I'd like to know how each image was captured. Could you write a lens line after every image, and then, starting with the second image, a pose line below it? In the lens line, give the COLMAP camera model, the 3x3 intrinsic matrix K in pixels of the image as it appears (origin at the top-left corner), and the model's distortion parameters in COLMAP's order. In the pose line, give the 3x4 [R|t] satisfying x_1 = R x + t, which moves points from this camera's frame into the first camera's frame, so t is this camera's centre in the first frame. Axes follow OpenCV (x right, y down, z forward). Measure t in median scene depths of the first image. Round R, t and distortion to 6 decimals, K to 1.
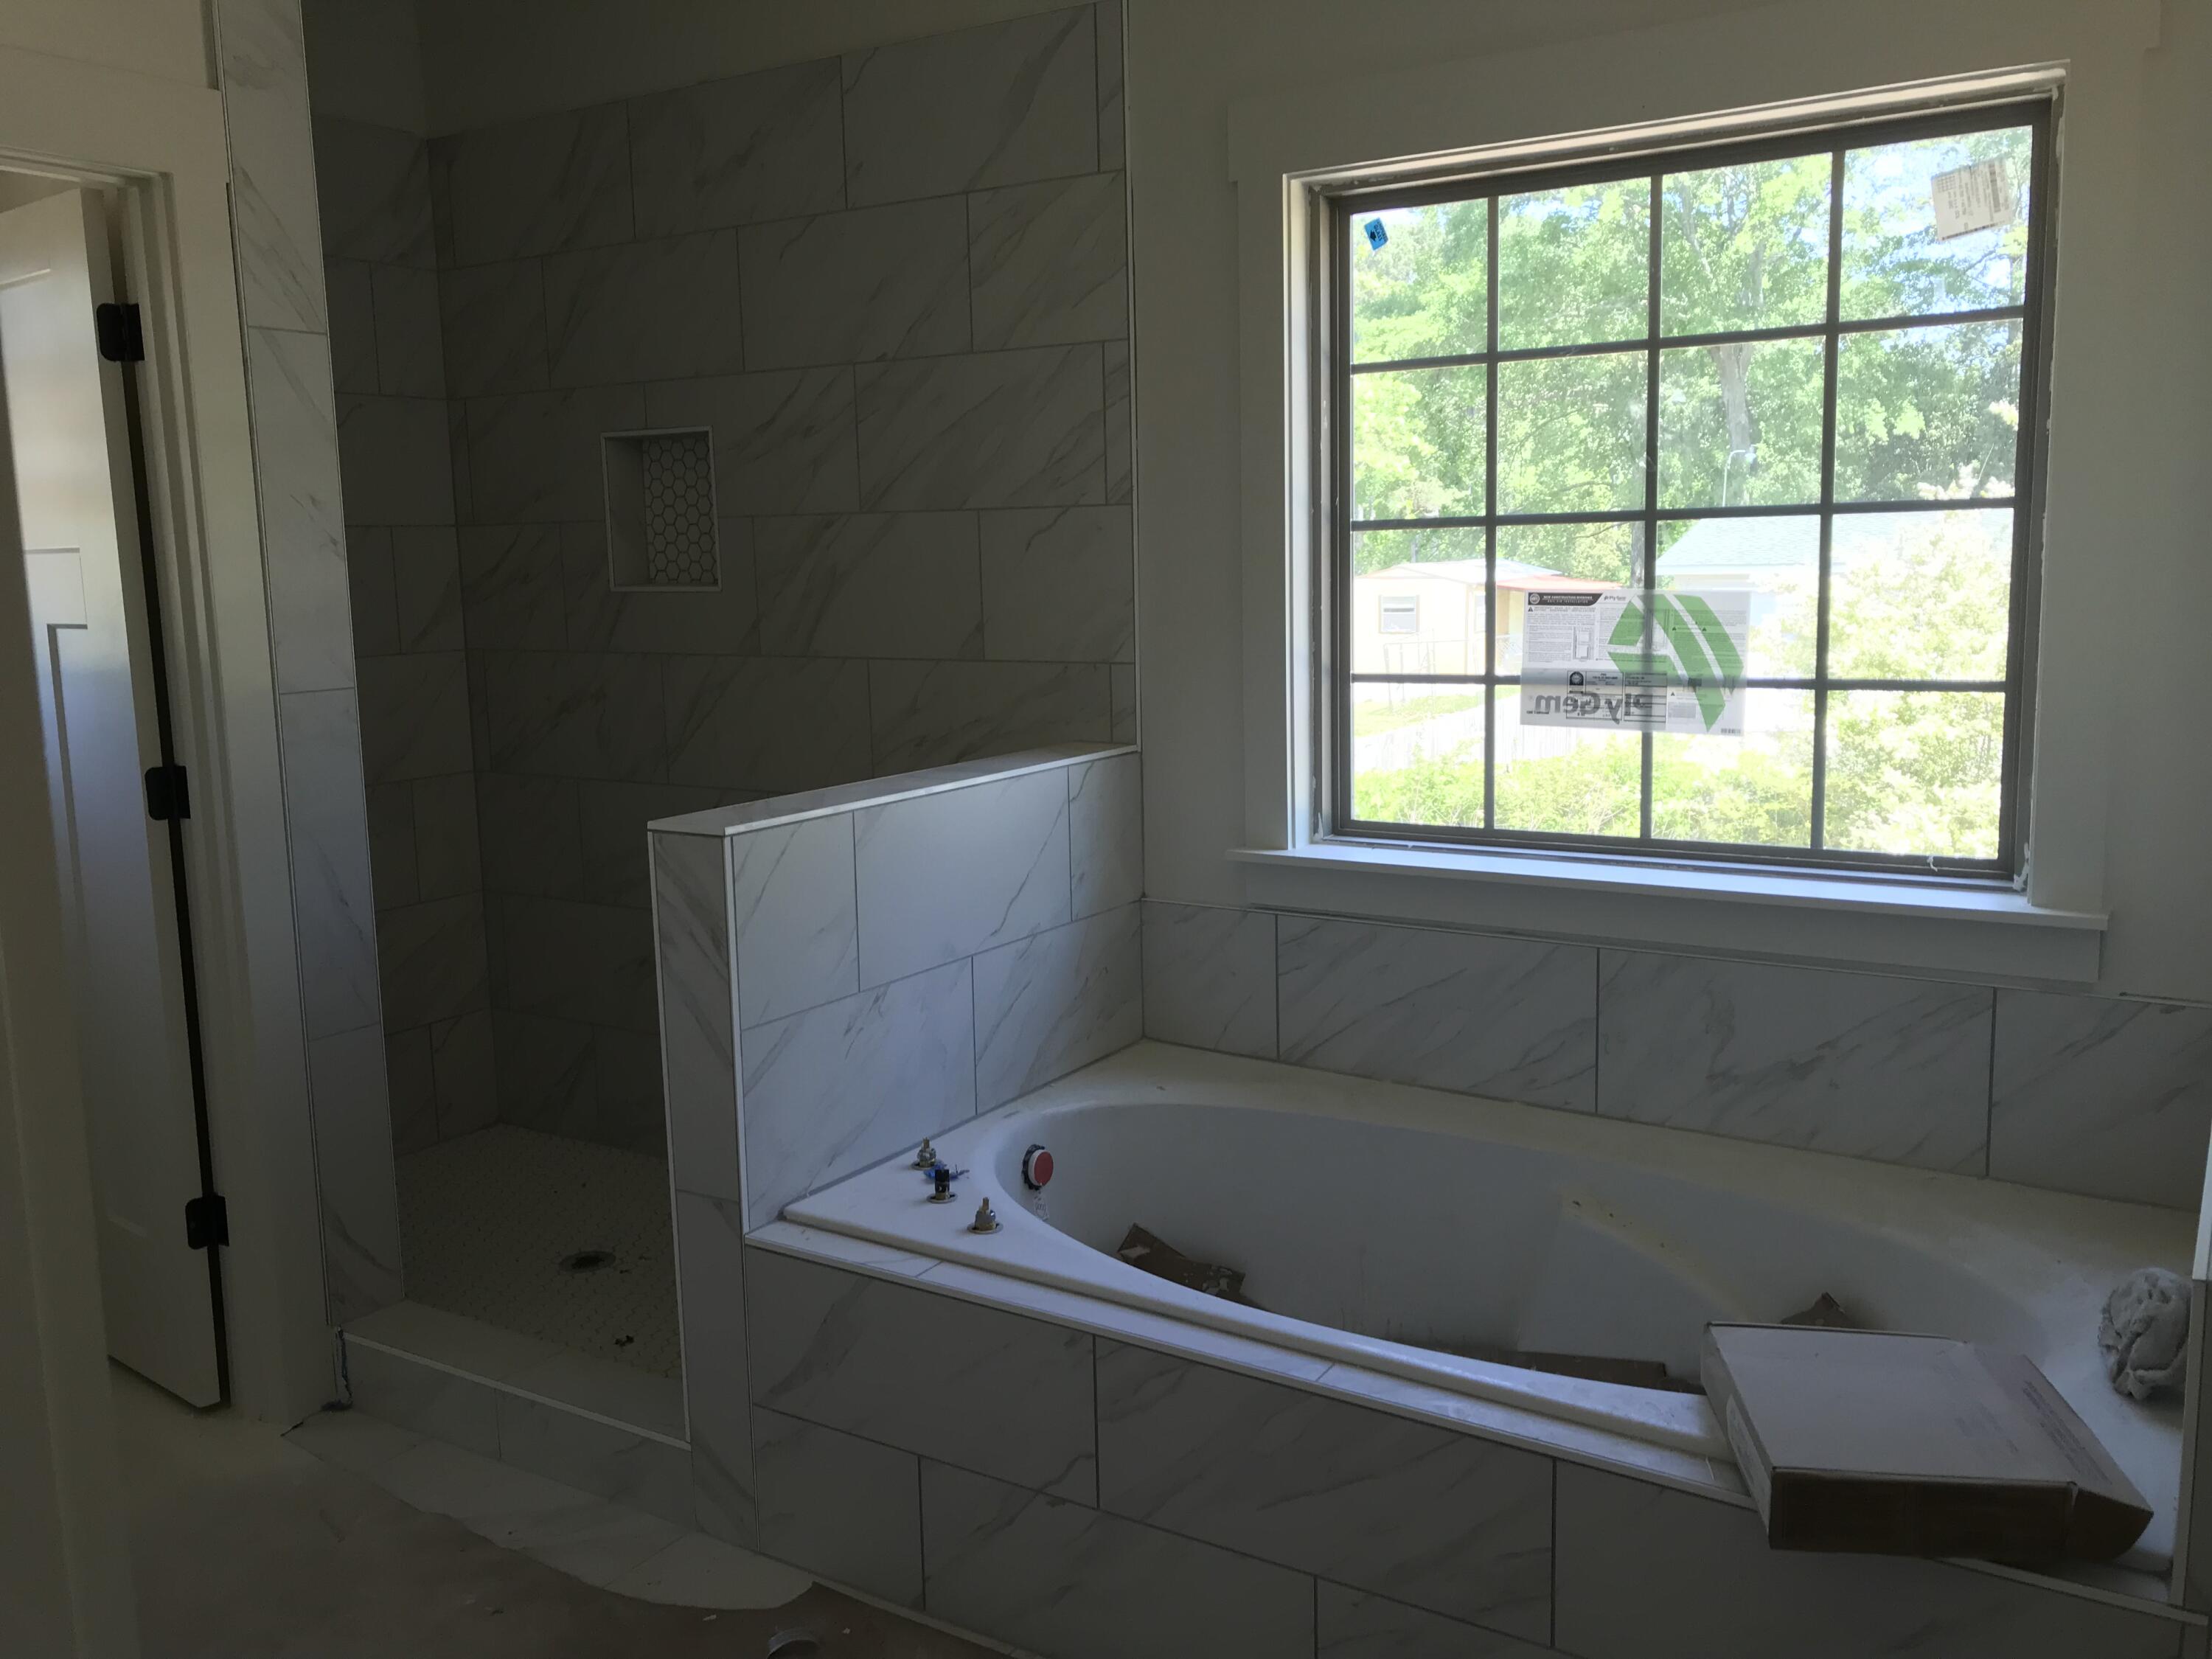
lens RADIAL K [[1834.3, 0, 1107.0], [0, 1834.3, 808.6], [0, 0, 1]] dist [0.029868, -0.021393]
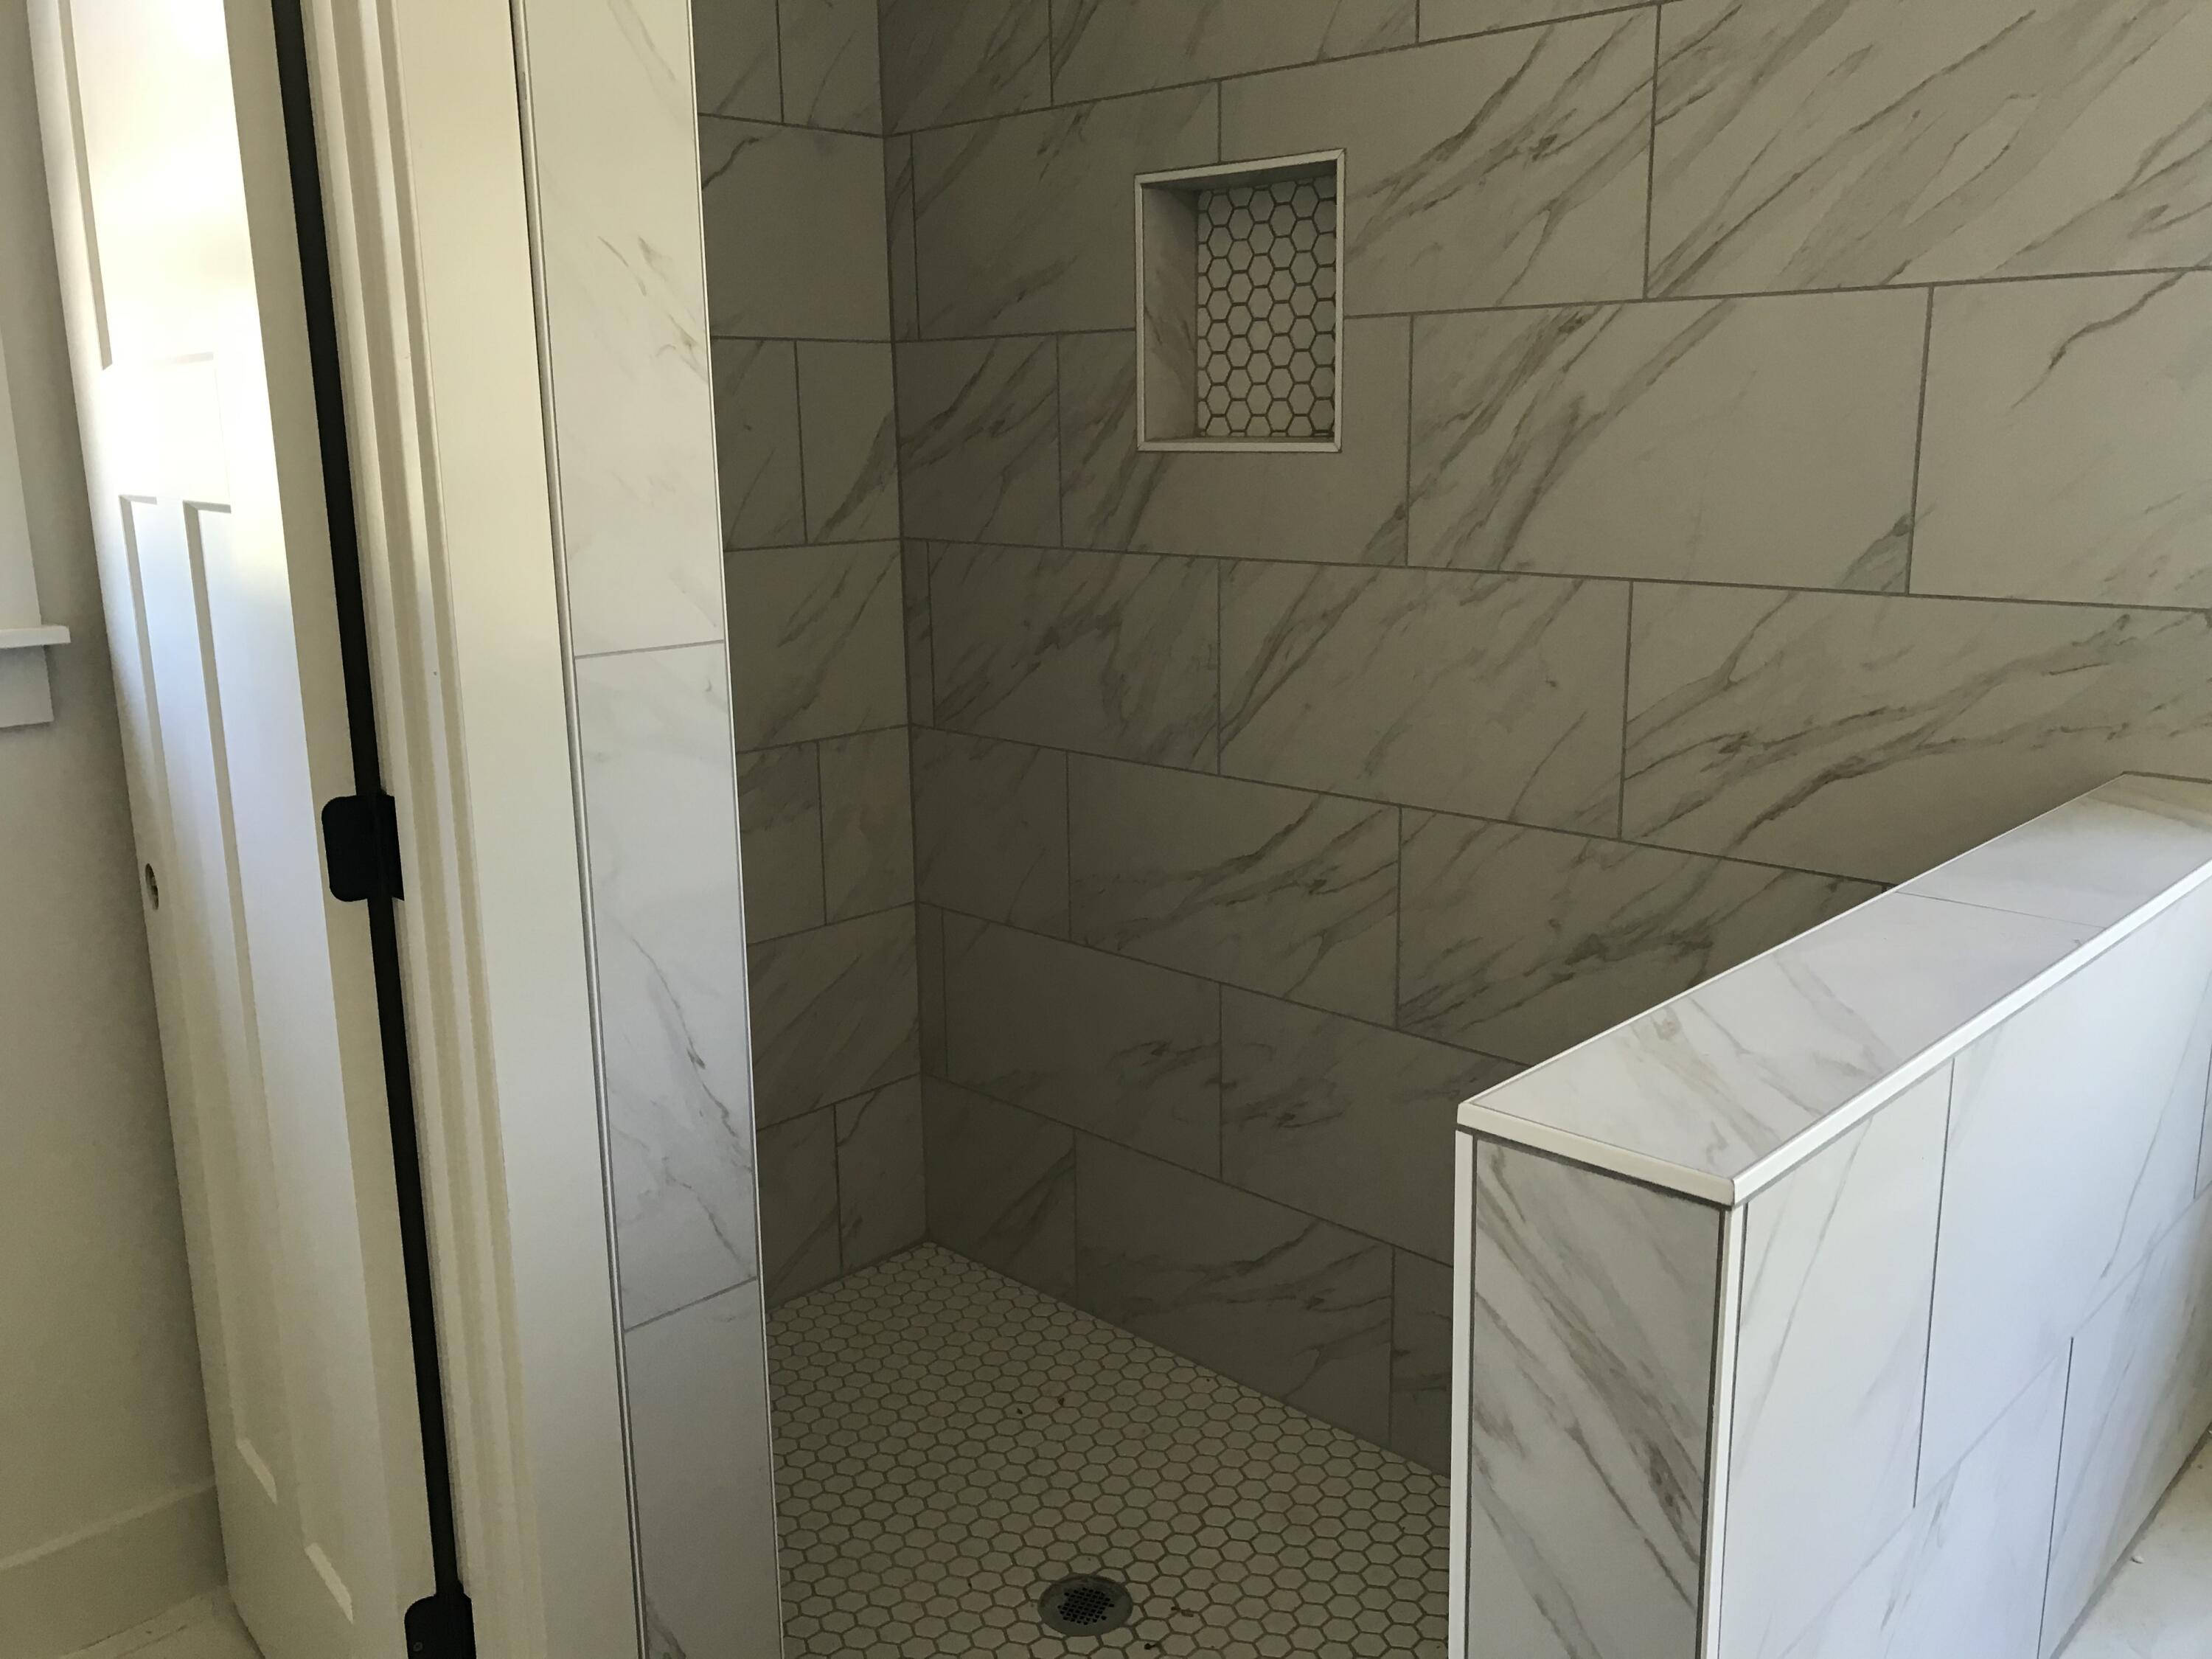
lens RADIAL K [[1834.3, 0, 1107.0], [0, 1834.3, 808.6], [0, 0, 1]] dist [0.029868, -0.021393]
pose [[0.979530, 0.049184, -0.195197, -0.168939], [-0.034600, 0.996397, 0.077434, -0.050830], [0.198302, -0.069095, 0.977703, 0.433441]]
